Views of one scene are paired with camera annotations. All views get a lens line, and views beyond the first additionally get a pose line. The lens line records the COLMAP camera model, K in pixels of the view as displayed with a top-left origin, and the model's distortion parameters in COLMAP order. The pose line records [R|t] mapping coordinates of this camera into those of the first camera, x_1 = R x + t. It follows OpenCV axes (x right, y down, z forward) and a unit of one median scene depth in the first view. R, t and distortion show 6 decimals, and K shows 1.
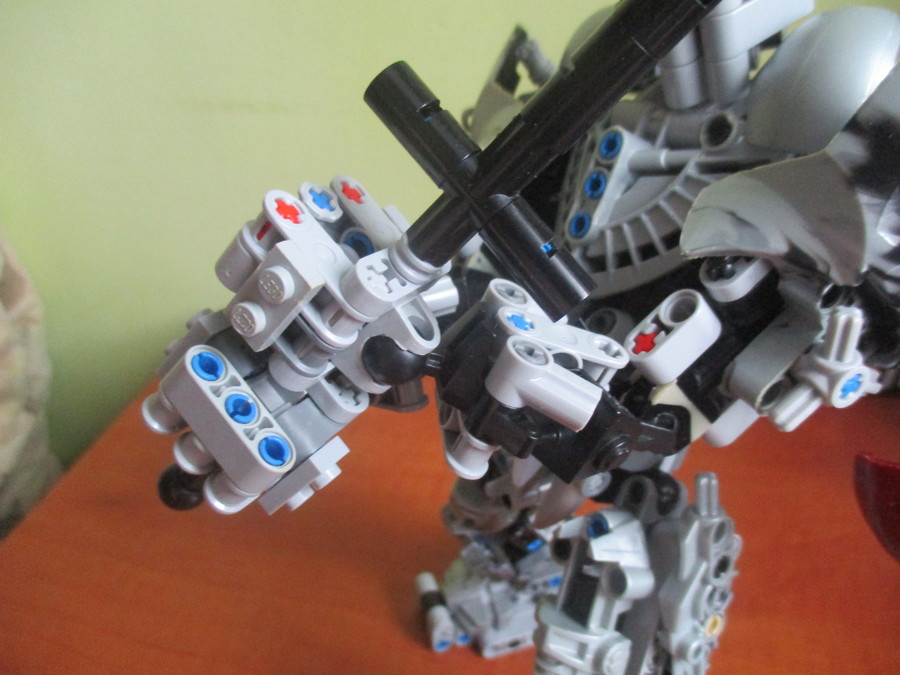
lens RADIAL K [[802.3, 0, 450.0], [0, 802.3, 337.5], [0, 0, 1]] dist [-0.013476, -0.005994]
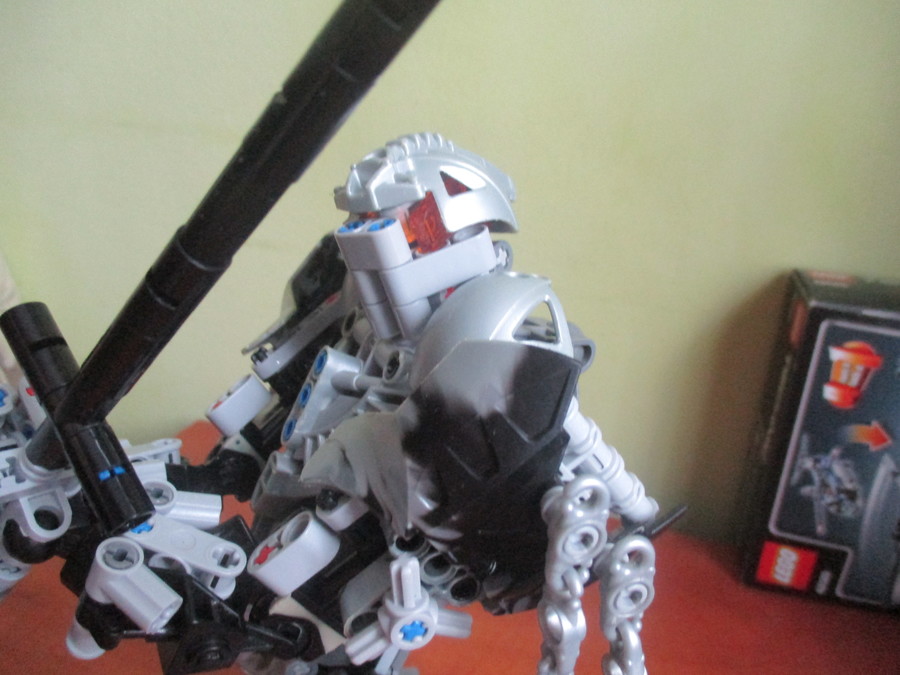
lens RADIAL K [[802.3, 0, 450.0], [0, 802.3, 337.5], [0, 0, 1]] dist [-0.013476, -0.005994]
pose [[0.984274, 0.115135, -0.133971, 0.603525], [-0.132047, 0.983321, -0.125073, -0.183138], [0.117336, 0.140797, 0.983061, -0.089924]]
